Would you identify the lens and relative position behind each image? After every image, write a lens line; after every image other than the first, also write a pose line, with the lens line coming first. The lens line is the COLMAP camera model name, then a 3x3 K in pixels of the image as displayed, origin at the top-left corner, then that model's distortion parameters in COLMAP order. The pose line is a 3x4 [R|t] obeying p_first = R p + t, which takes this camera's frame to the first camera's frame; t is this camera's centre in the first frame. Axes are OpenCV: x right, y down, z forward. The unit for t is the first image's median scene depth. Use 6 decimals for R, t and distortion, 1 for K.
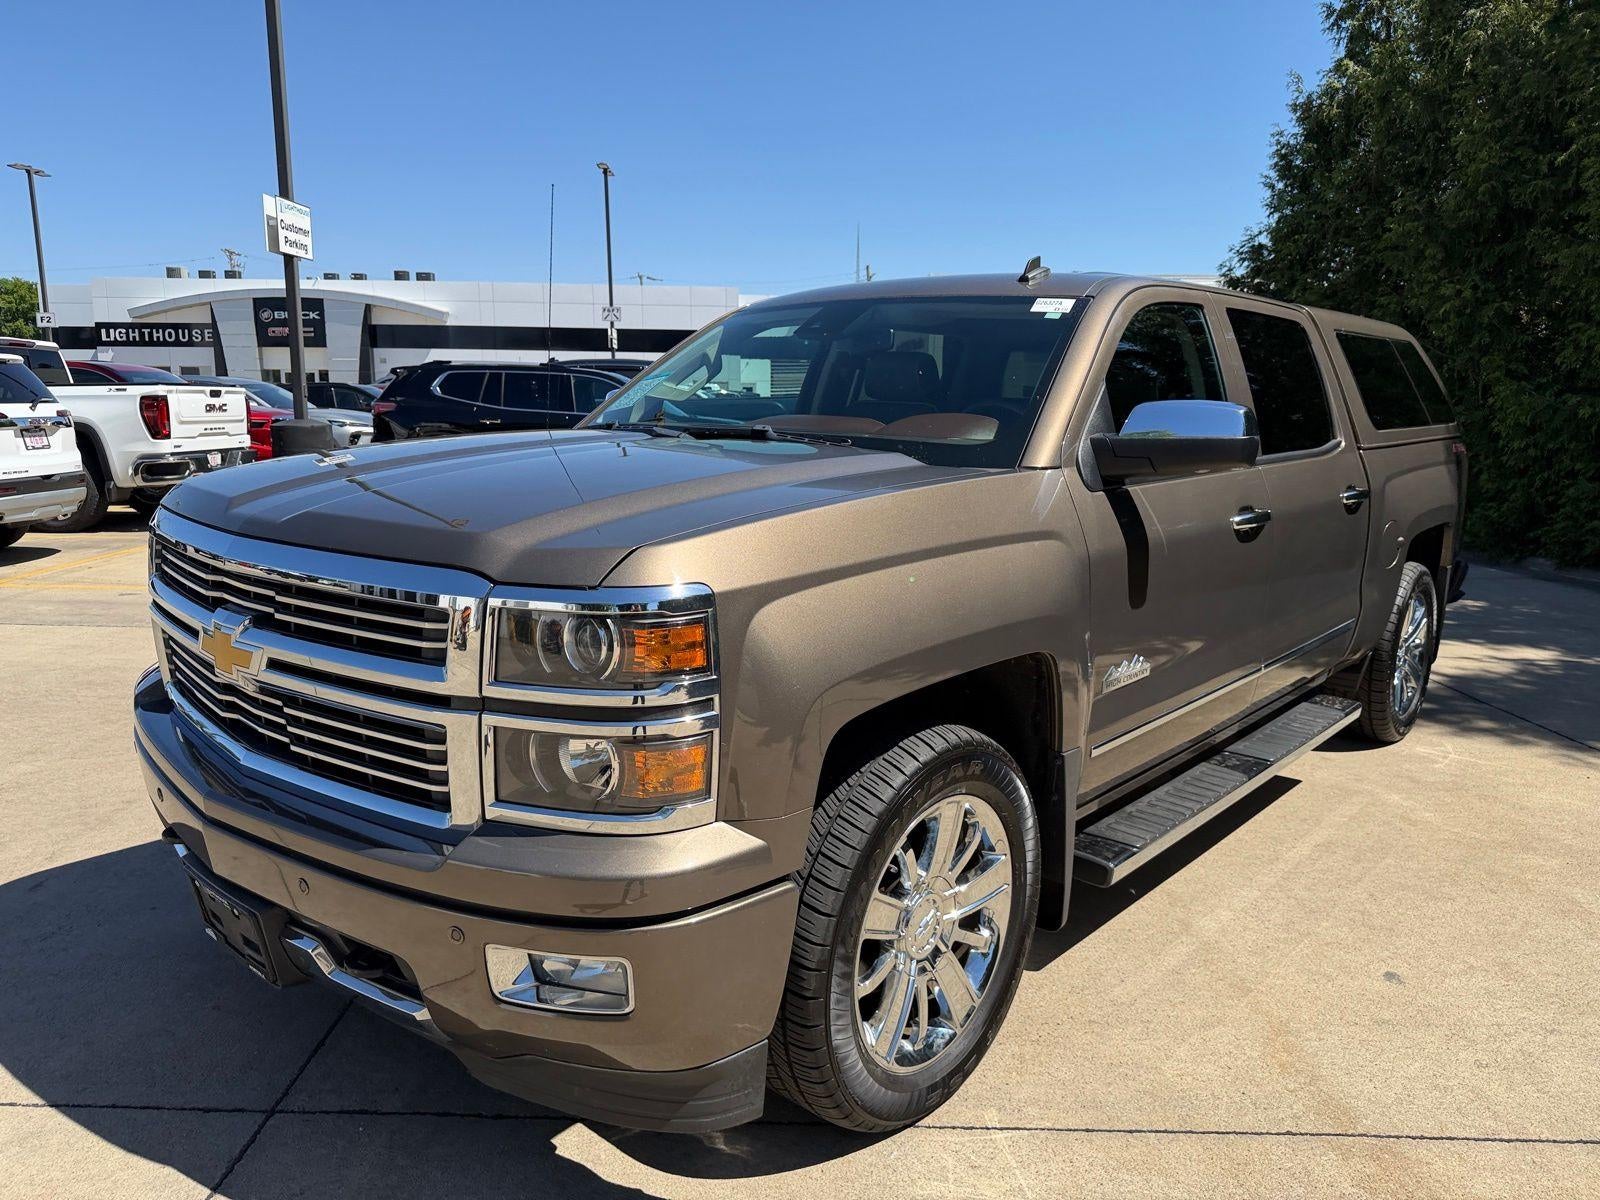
lens RADIAL K [[1115.2, 0, 794.2], [0, 1115.2, 608.8], [0, 0, 1]] dist [0.044647, -0.041457]
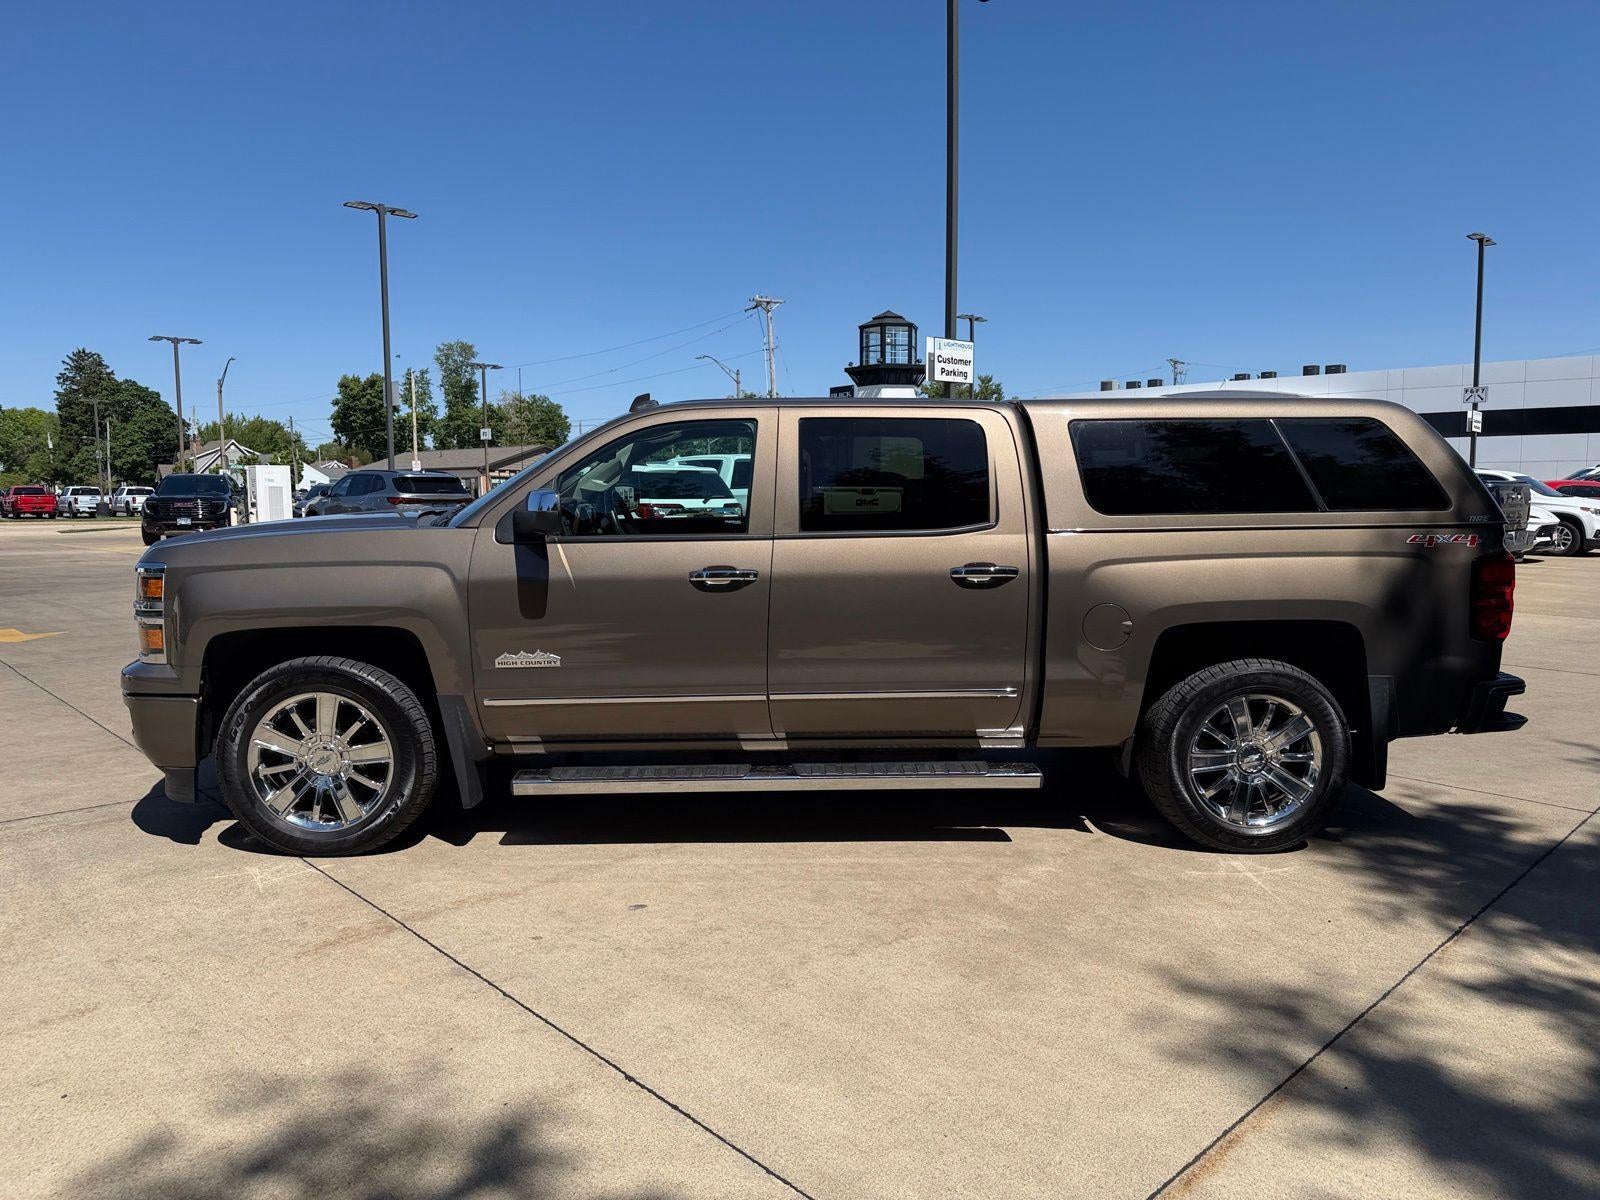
lens RADIAL K [[1115.2, 0, 804.9], [0, 1115.2, 601.9], [0, 0, 1]] dist [0.044647, -0.041457]
pose [[0.695533, 0.061140, -0.715888, 0.362234], [-0.123789, 0.991671, -0.035576, -0.003207], [0.707750, 0.113363, 0.697308, 0.036507]]
